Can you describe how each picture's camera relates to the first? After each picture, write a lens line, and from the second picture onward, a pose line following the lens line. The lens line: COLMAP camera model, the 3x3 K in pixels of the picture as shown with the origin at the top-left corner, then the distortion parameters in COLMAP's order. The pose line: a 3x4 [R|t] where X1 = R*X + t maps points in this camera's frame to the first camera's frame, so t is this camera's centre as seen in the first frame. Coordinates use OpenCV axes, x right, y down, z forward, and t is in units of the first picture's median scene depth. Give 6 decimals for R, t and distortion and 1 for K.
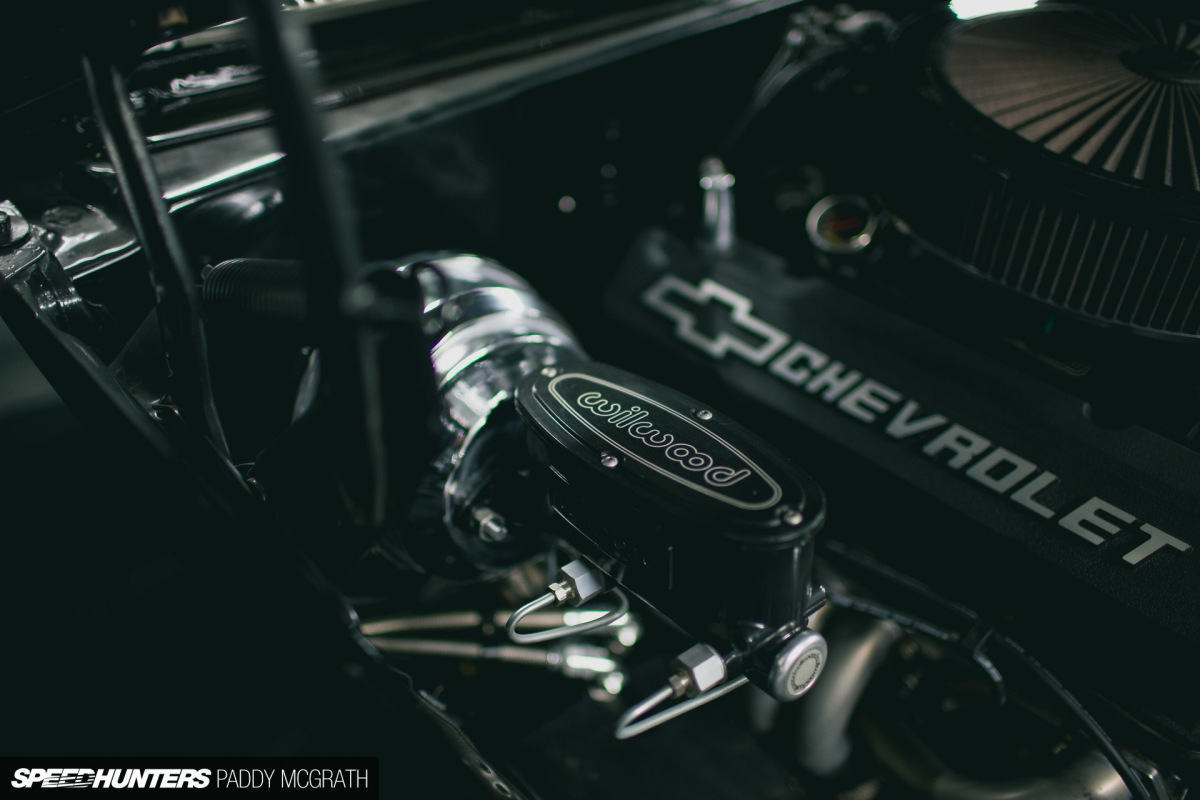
lens RADIAL K [[1221.1, 0, 600.0], [0, 1221.1, 400.0], [0, 0, 1]] dist [-0.015096, -0.017251]
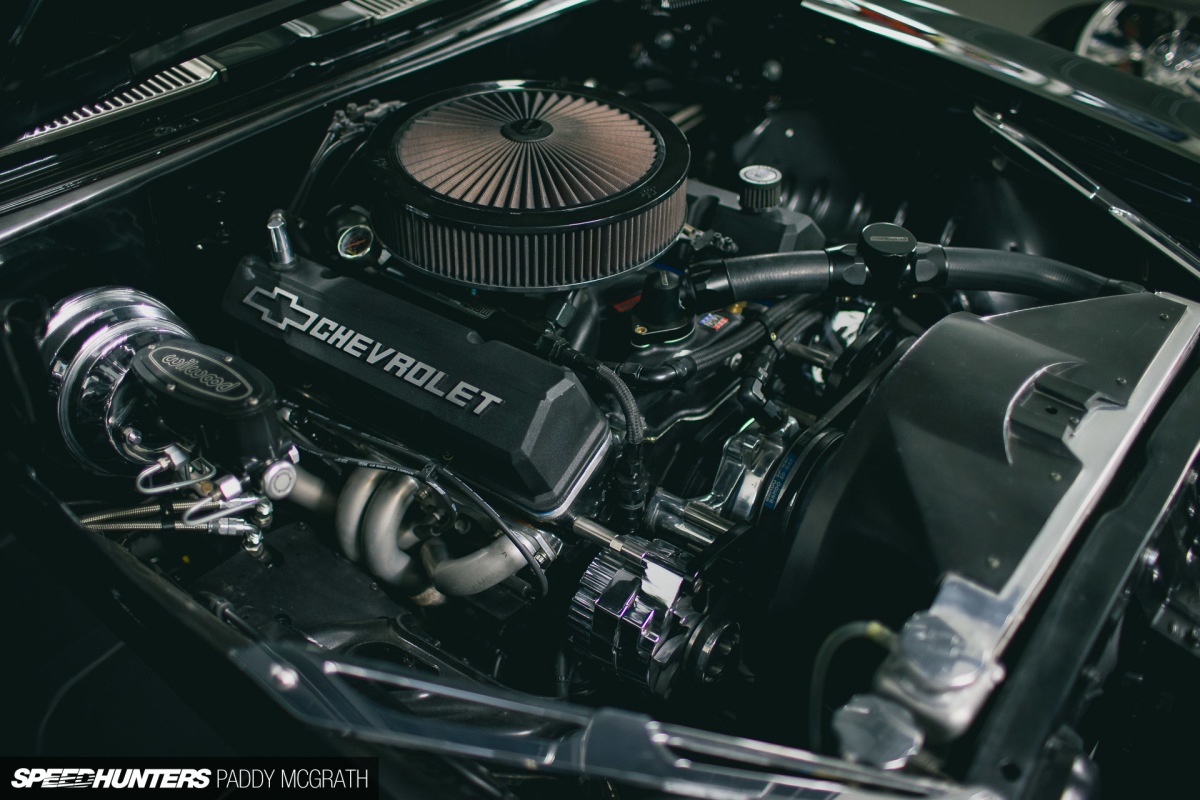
lens RADIAL K [[1234.3, 0, 600.0], [0, 1234.3, 400.0], [0, 0, 1]] dist [-0.068597, -0.004125]
pose [[0.987683, -0.116276, 0.104702, 0.371990], [0.116172, 0.993204, 0.007116, 0.106550], [-0.104817, 0.005135, 0.994478, -0.781259]]
